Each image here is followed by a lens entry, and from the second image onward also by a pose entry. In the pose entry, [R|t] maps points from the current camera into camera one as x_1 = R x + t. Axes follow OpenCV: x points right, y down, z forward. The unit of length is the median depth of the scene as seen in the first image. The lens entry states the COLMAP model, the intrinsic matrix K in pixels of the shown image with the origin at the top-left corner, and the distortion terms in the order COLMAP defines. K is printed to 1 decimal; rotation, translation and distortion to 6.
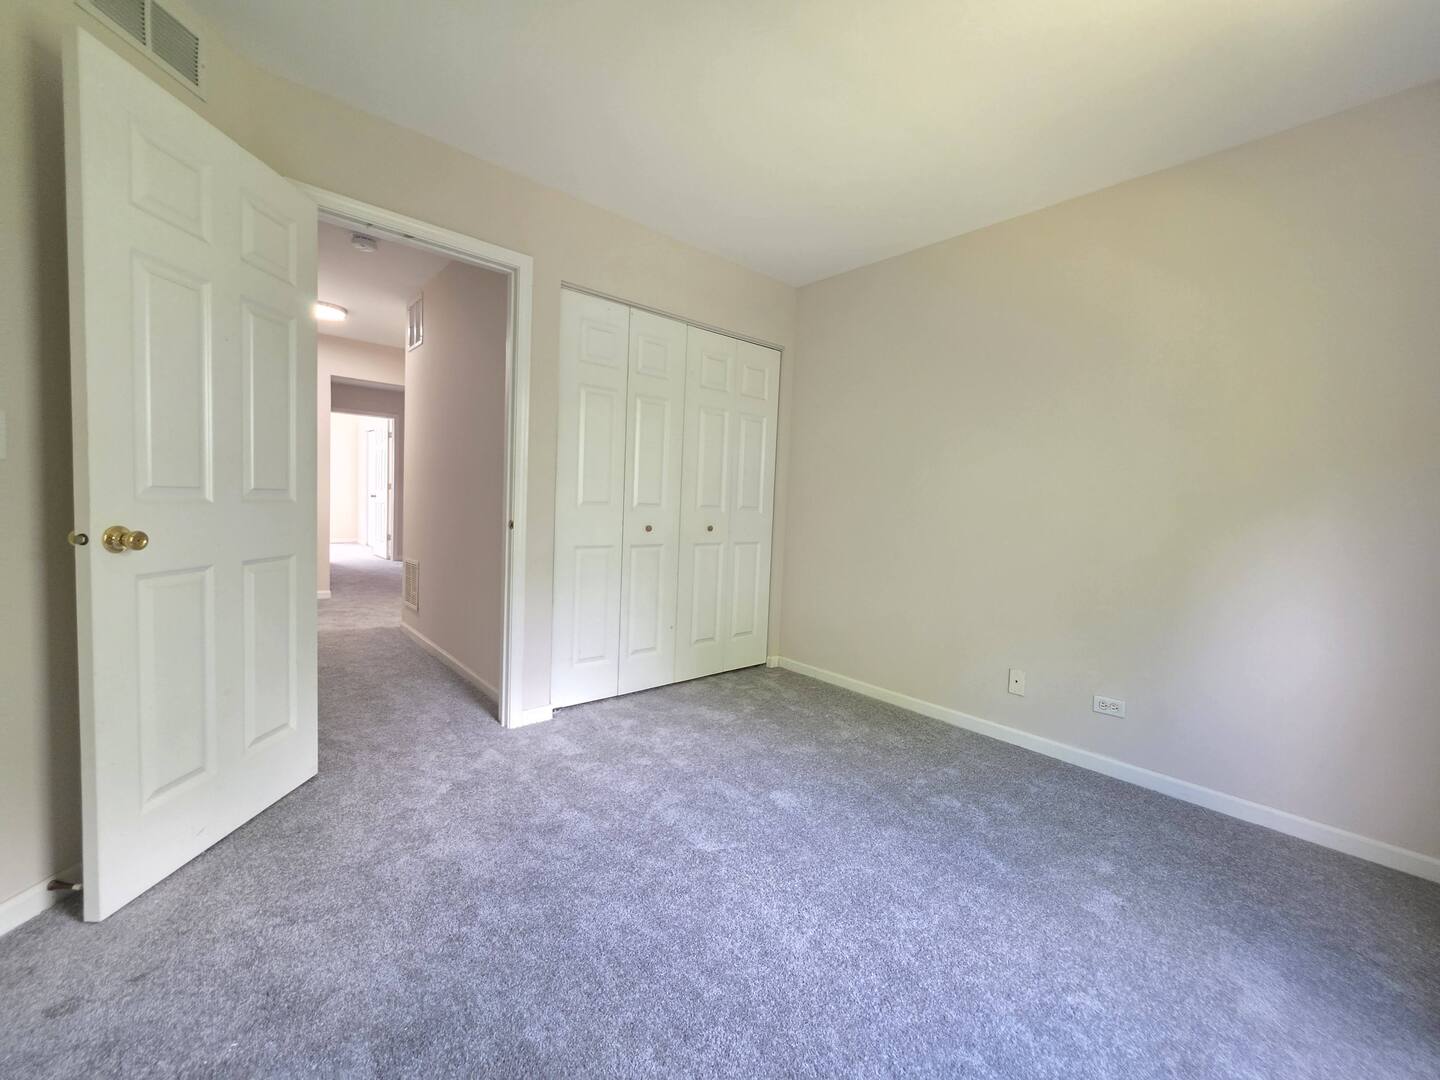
lens RADIAL K [[586.6, 0, 714.2], [0, 586.6, 535.7], [0, 0, 1]] dist [-0.000778, 0.000263]
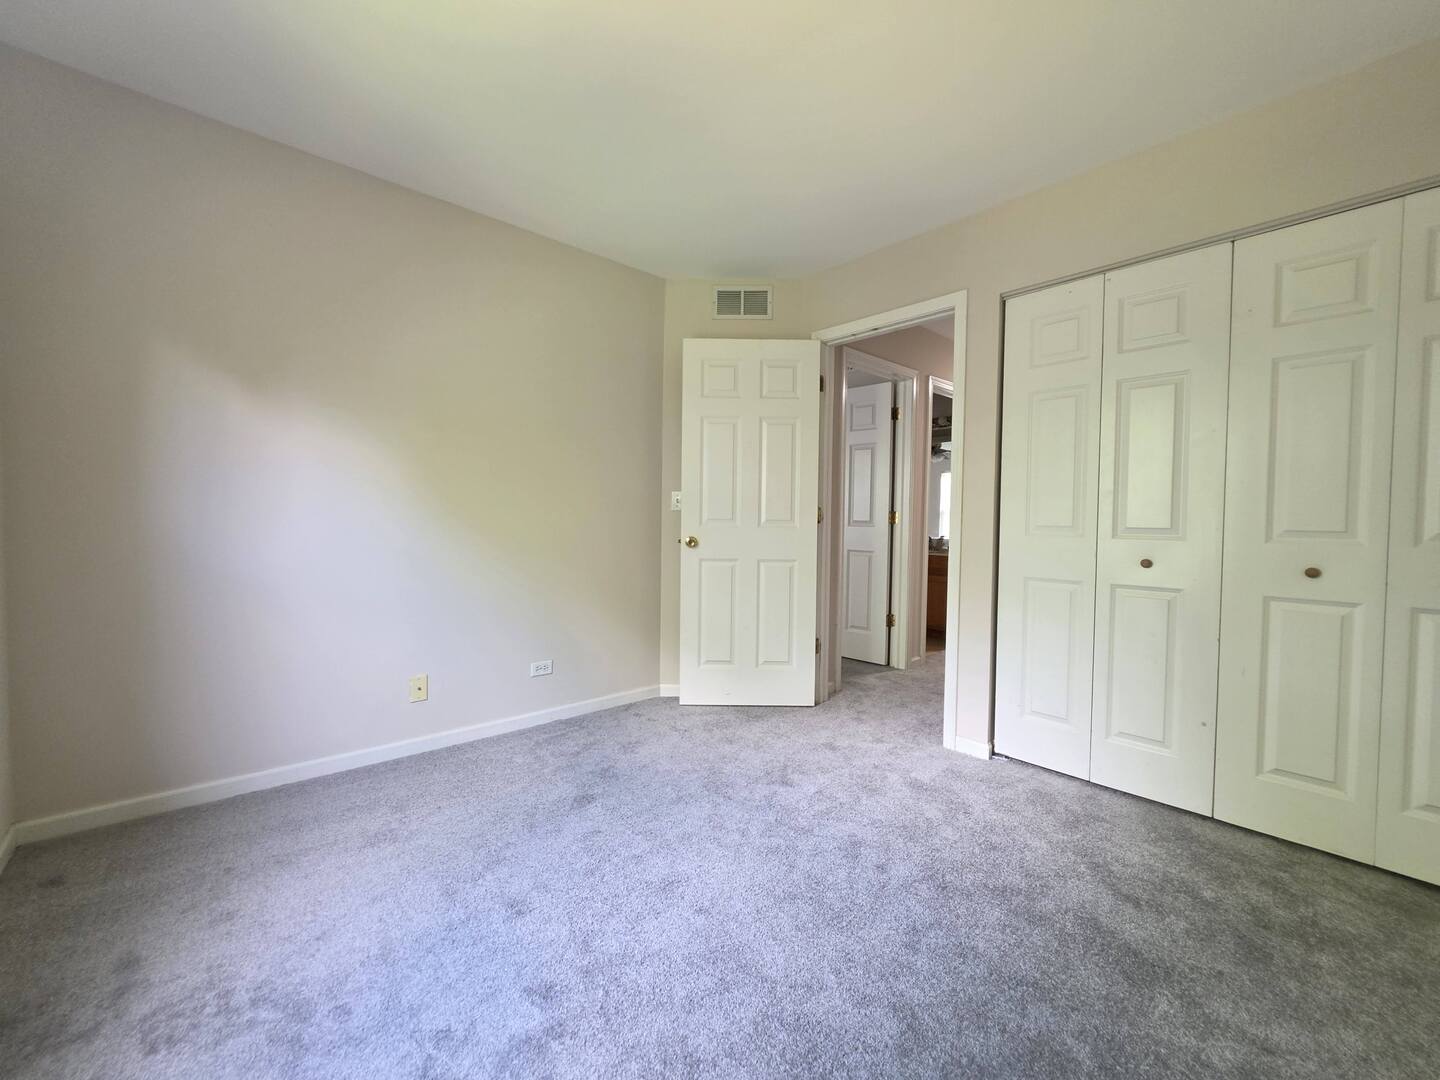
lens RADIAL K [[586.6, 0, 714.2], [0, 586.6, 535.7], [0, 0, 1]] dist [-0.000778, 0.000263]
pose [[0.003071, -0.010904, -0.999936, 0.808624], [-0.072683, 0.997293, -0.011098, -0.000413], [0.997350, 0.072713, 0.002270, 0.668110]]
